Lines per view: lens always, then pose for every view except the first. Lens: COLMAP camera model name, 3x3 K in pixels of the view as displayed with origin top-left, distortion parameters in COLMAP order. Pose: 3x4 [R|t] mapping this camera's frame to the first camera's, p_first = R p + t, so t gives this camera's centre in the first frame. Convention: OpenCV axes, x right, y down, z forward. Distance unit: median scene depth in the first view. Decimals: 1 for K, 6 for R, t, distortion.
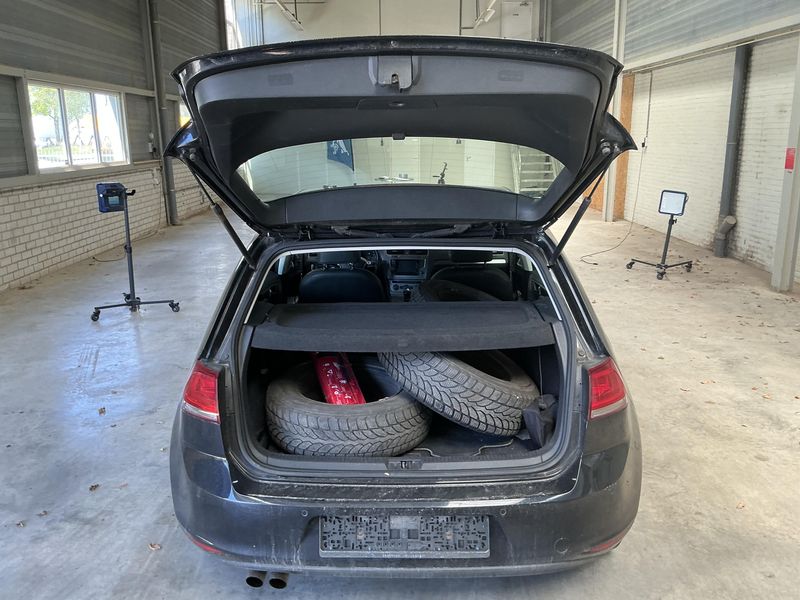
lens RADIAL K [[665.4, 0, 400.0], [0, 665.4, 300.0], [0, 0, 1]] dist [0.046080, -0.096040]
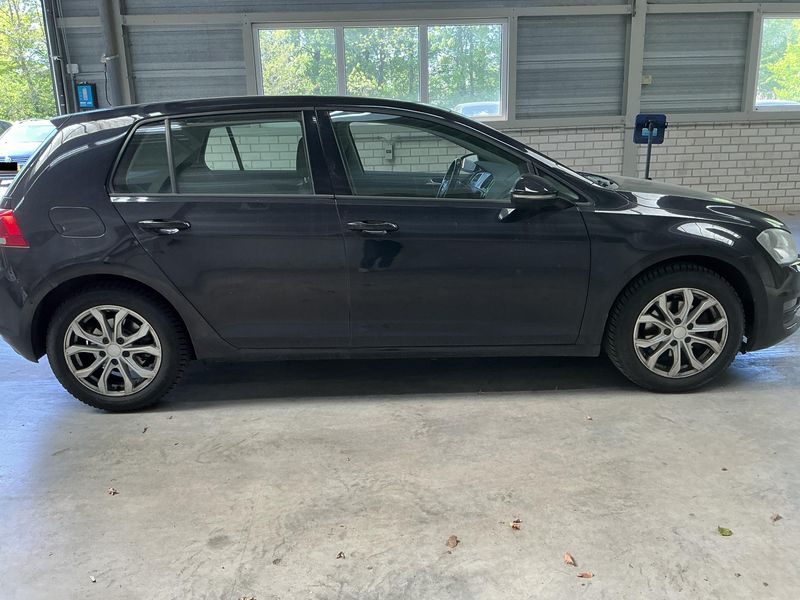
lens RADIAL K [[660.1, 0, 400.0], [0, 660.1, 300.0], [0, 0, 1]] dist [0.108527, -0.204231]
pose [[0.039491, 0.272518, -0.961340, 0.809935], [-0.213647, 0.942144, 0.258300, -0.123830], [0.976112, 0.195187, 0.095429, 0.799137]]
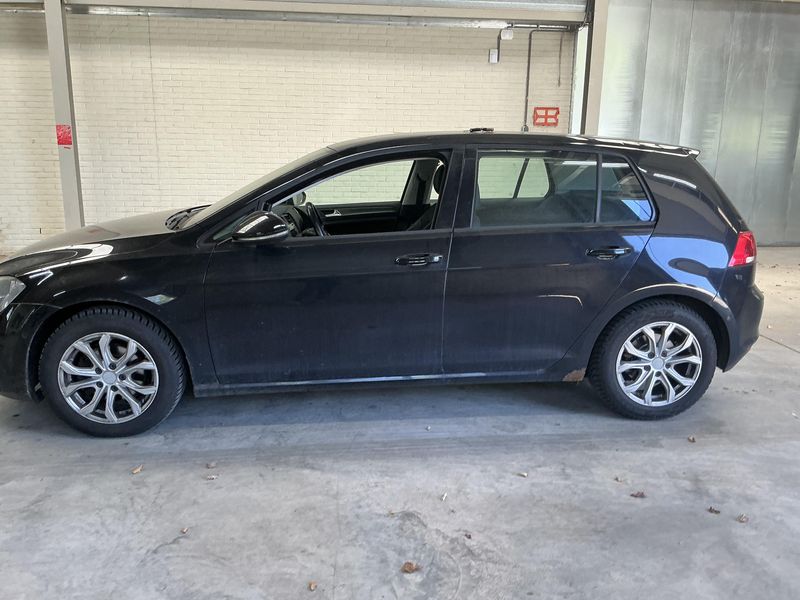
lens RADIAL K [[660.1, 0, 400.0], [0, 660.1, 300.0], [0, 0, 1]] dist [0.108527, -0.204231]
pose [[-0.112919, -0.217168, 0.969581, -0.811263], [0.228592, 0.943968, 0.238053, -0.139638], [-0.966951, 0.248519, -0.056949, 0.889604]]
